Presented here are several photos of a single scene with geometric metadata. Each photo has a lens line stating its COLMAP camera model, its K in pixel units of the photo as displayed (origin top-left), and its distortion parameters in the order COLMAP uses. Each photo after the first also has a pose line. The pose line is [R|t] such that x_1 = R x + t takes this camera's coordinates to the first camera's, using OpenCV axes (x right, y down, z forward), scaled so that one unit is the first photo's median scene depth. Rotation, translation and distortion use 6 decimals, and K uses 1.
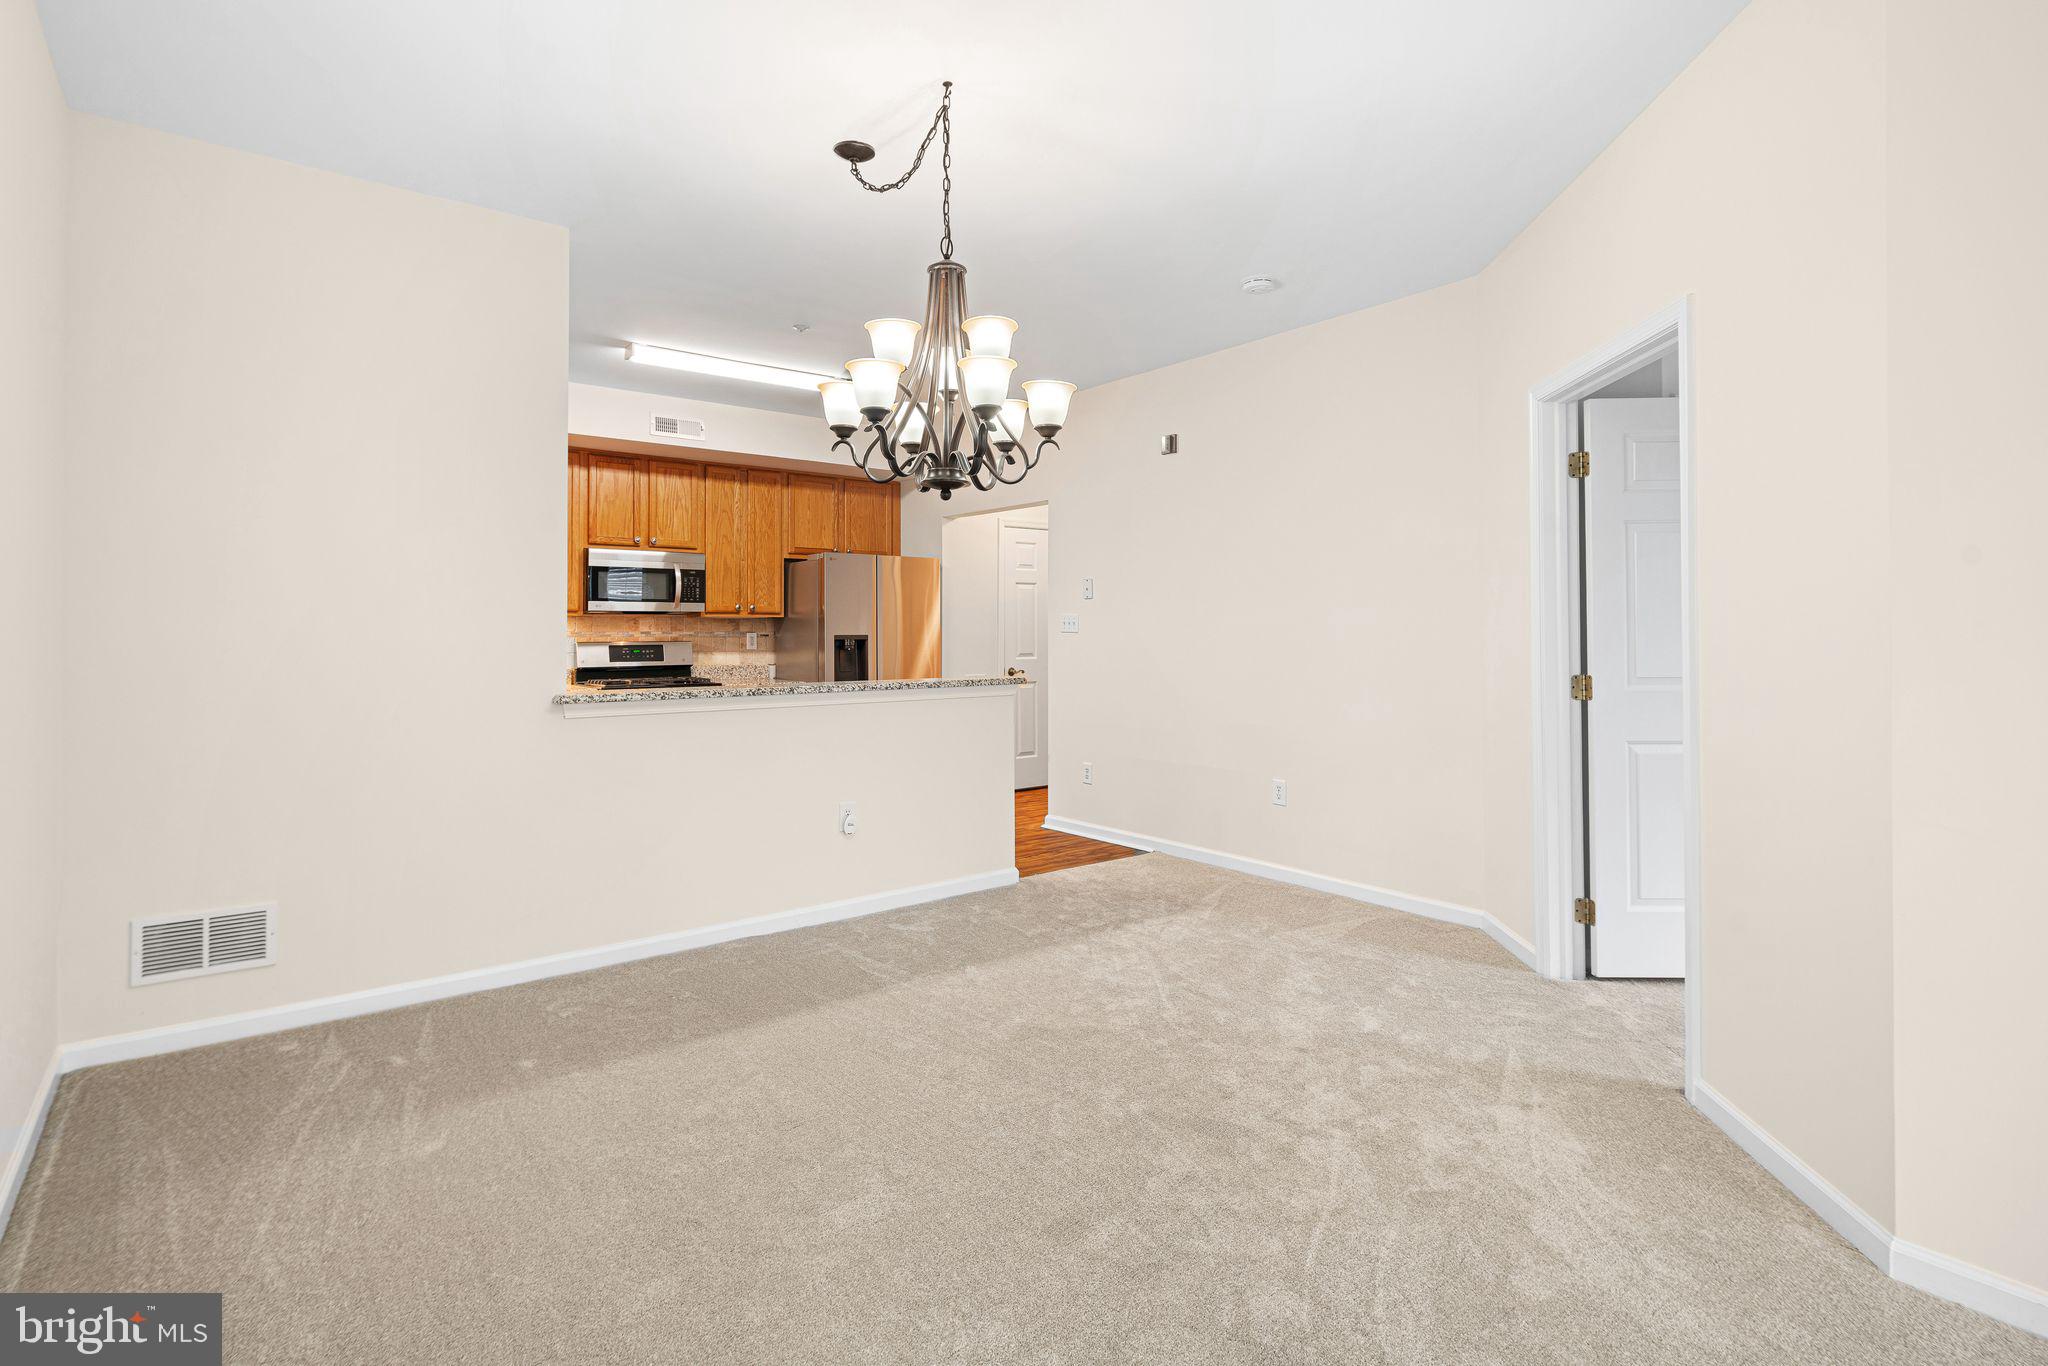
lens RADIAL K [[983.2, 0, 982.2], [0, 983.2, 627.5], [0, 0, 1]] dist [-0.012406, -0.000276]
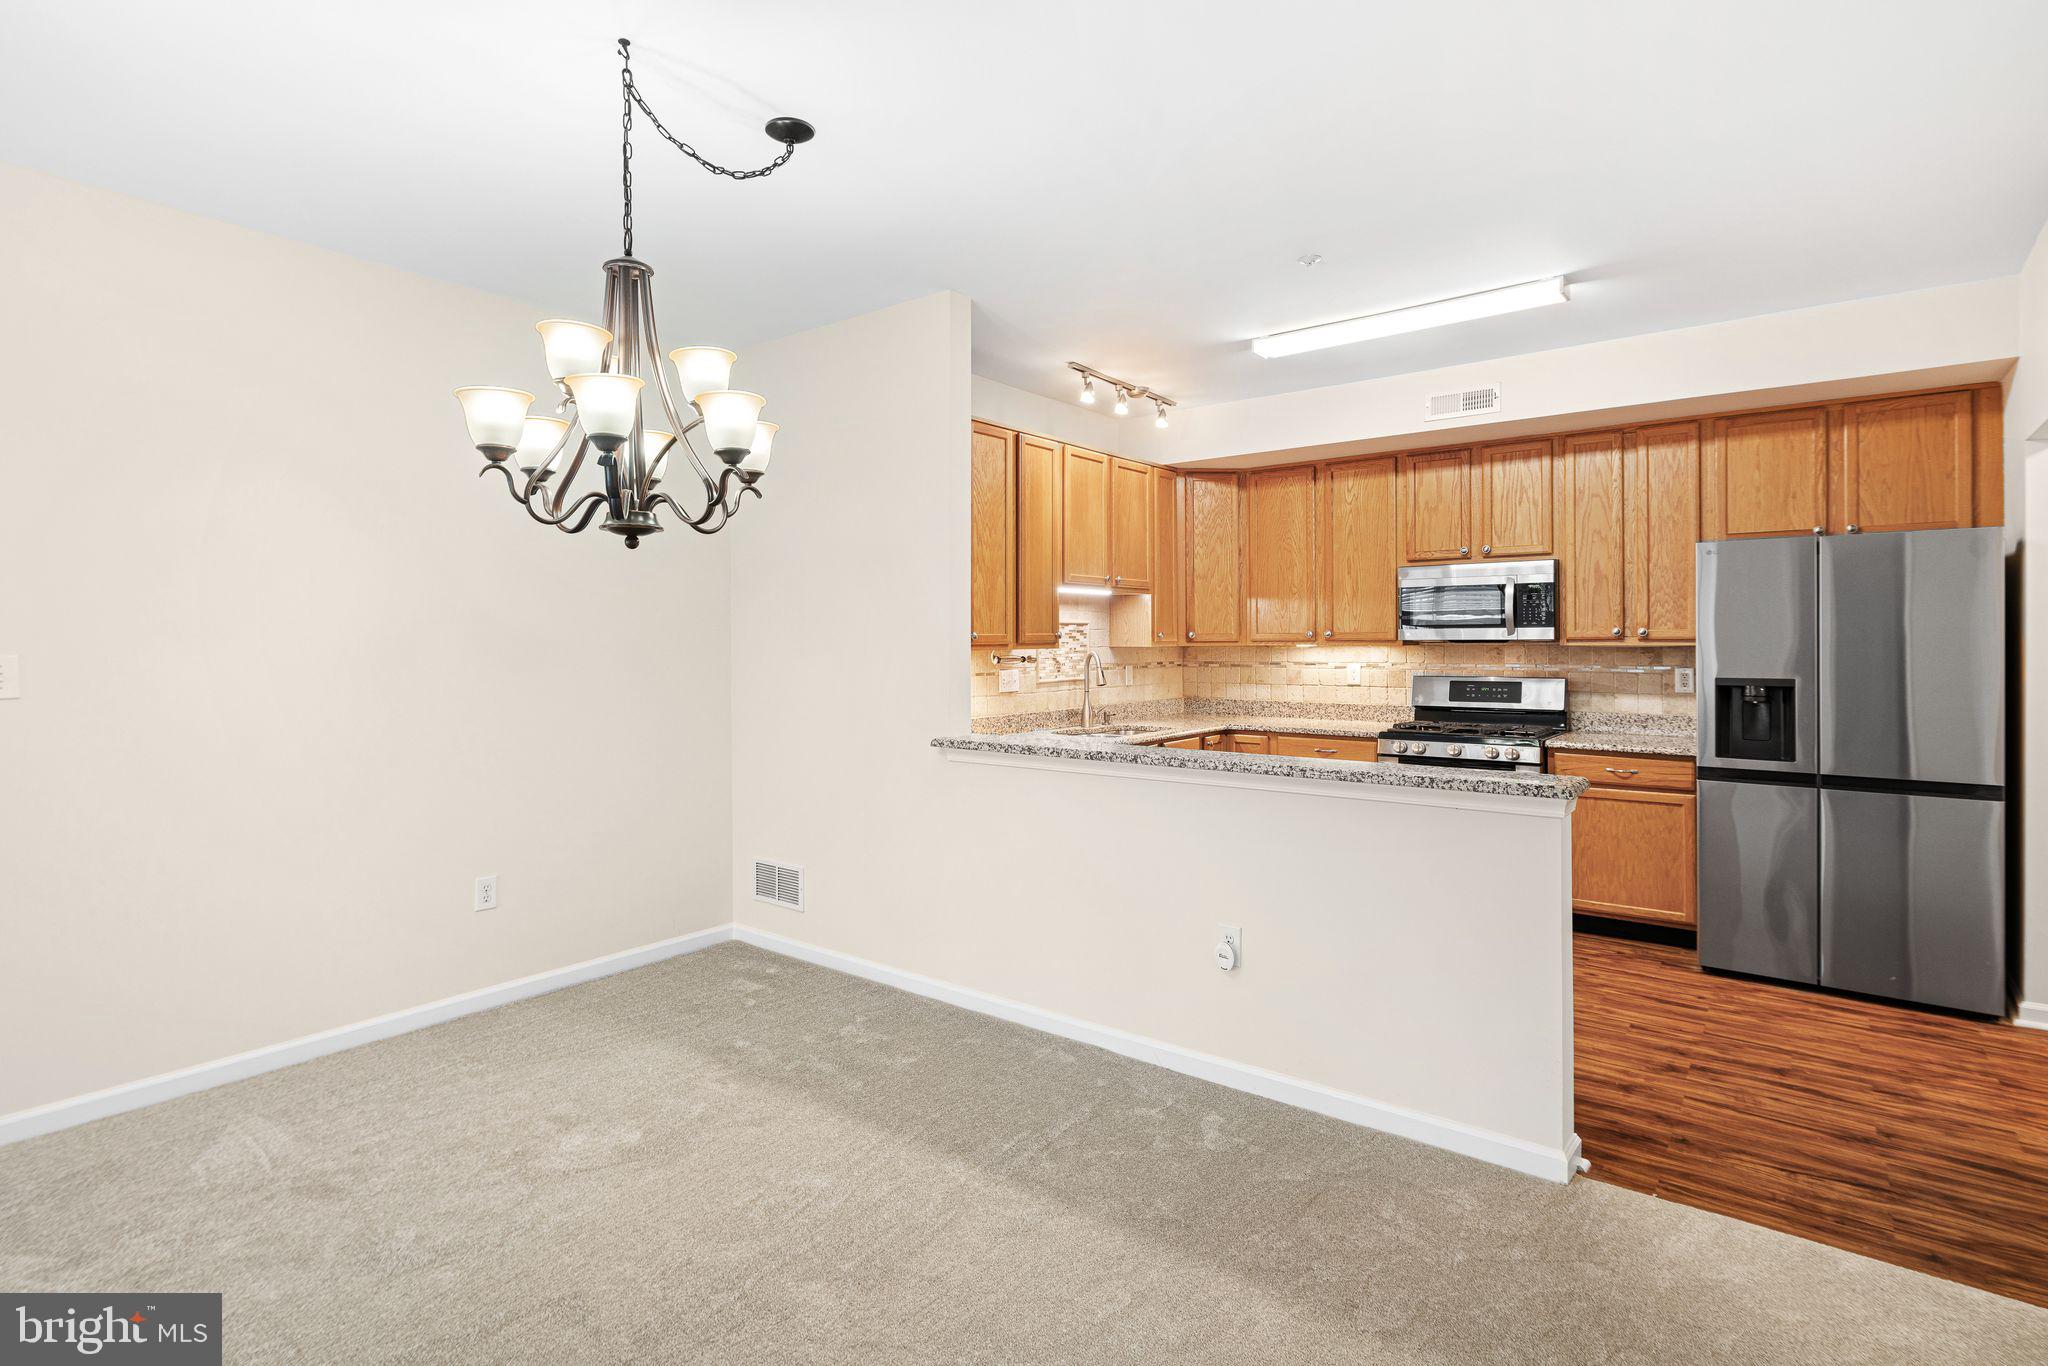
lens RADIAL K [[1002.0, 0, 1006.0], [0, 1002.0, 641.7], [0, 0, 1]] dist [-0.000105, -0.000535]
pose [[0.253708, 0.000944, -0.967280, 0.337055], [0.008540, 0.999958, 0.003216, -0.020278], [0.967243, -0.009077, 0.253689, 0.419390]]
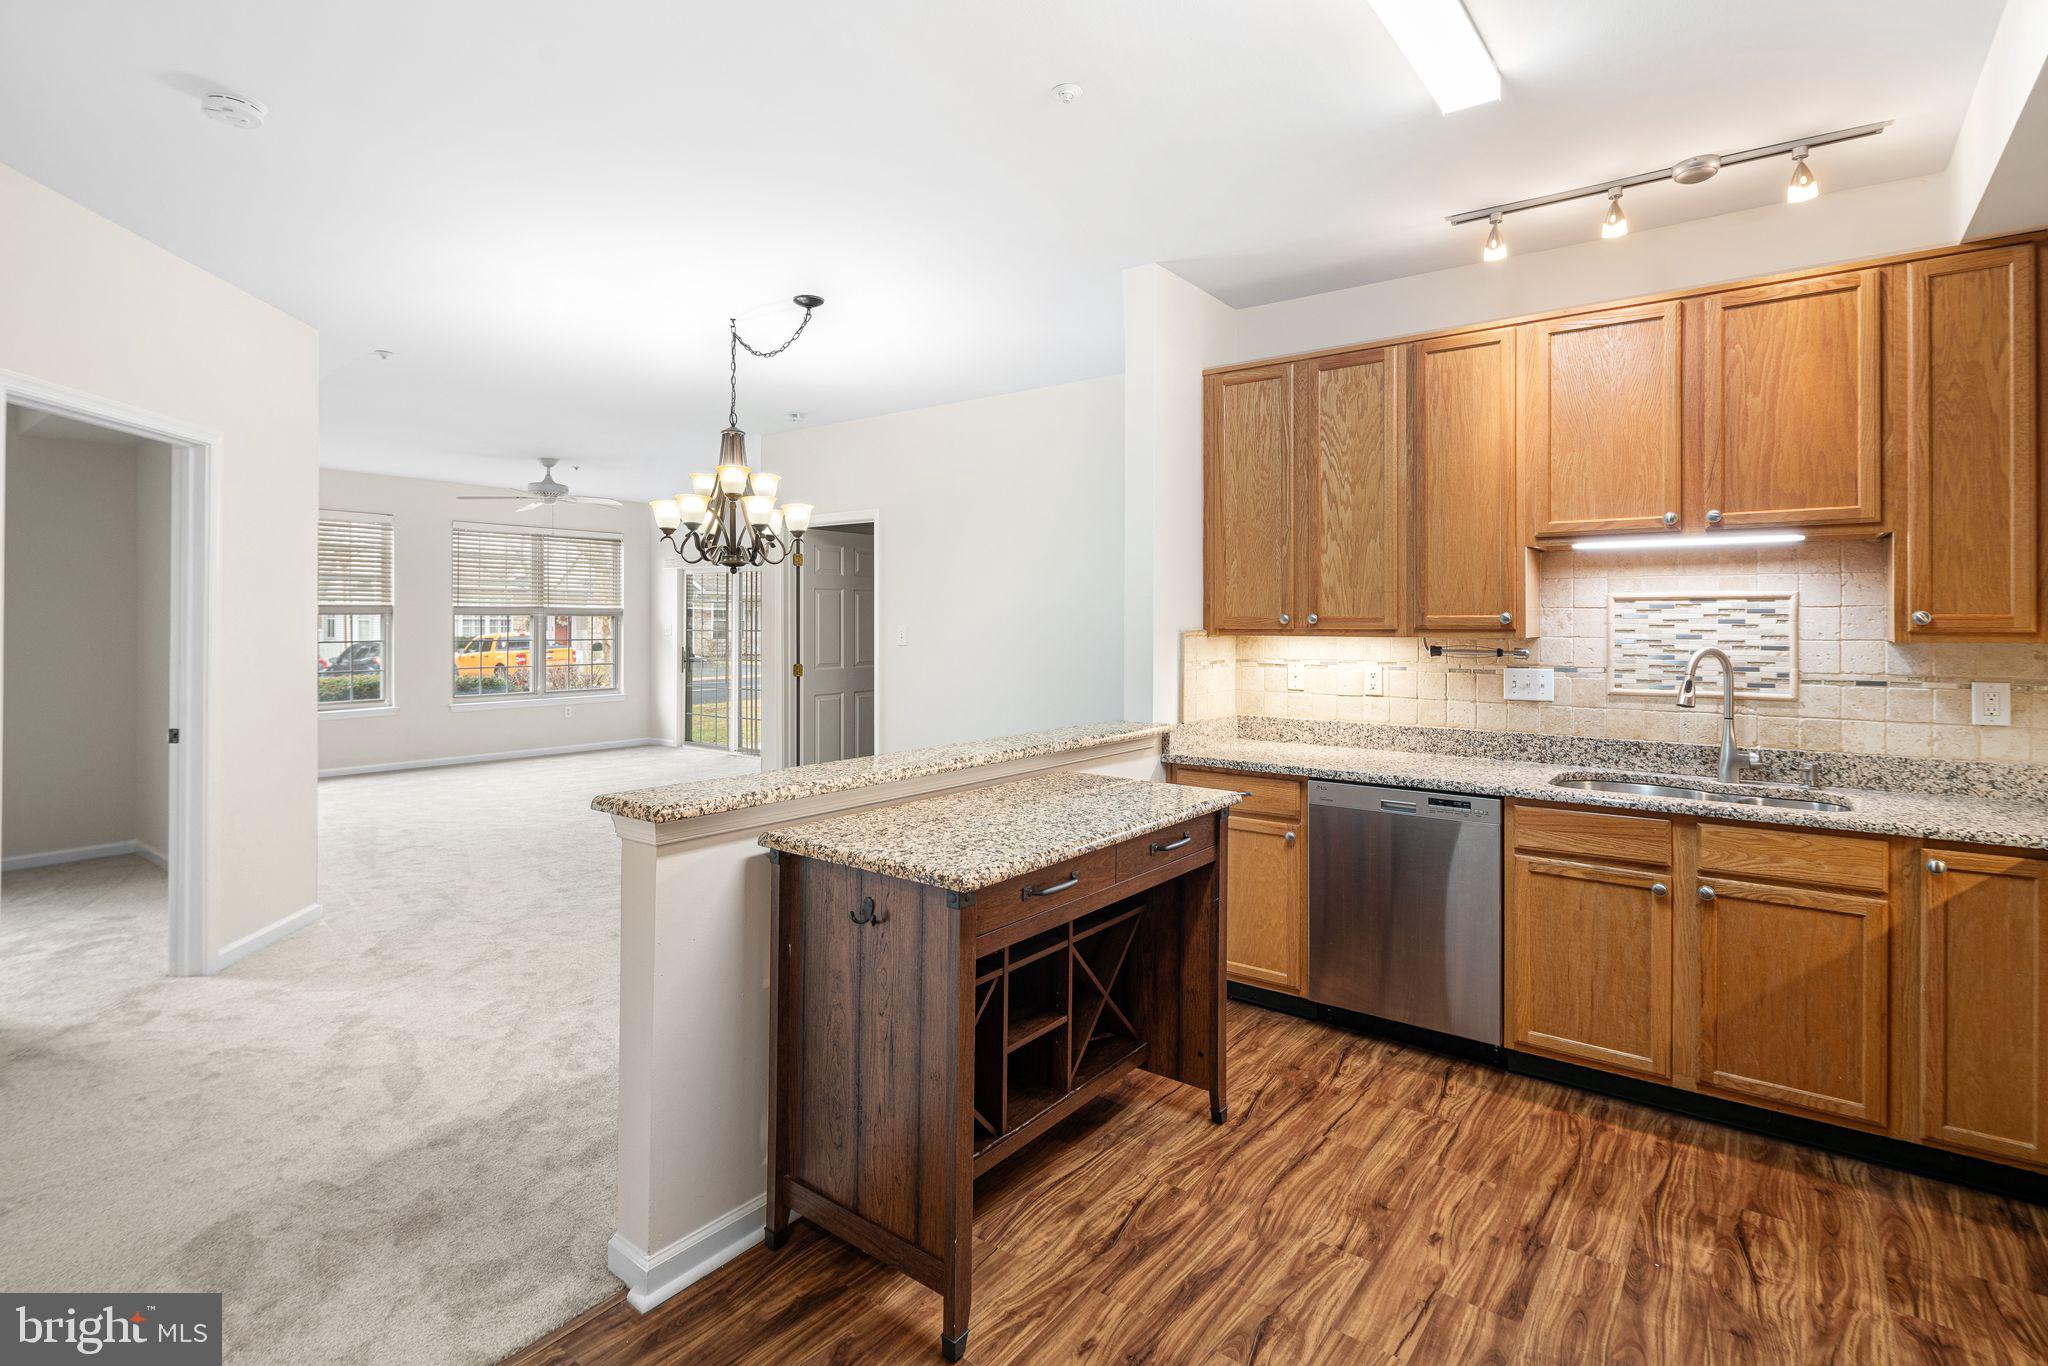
lens RADIAL K [[995.3, 0, 1013.9], [0, 995.3, 620.4], [0, 0, 1]] dist [0.004717, -0.004738]
pose [[-0.959696, -0.003019, -0.281024, -0.009471], [-0.002128, 0.999992, -0.003476, -0.018736], [0.281032, -0.002738, -0.959695, 1.063746]]
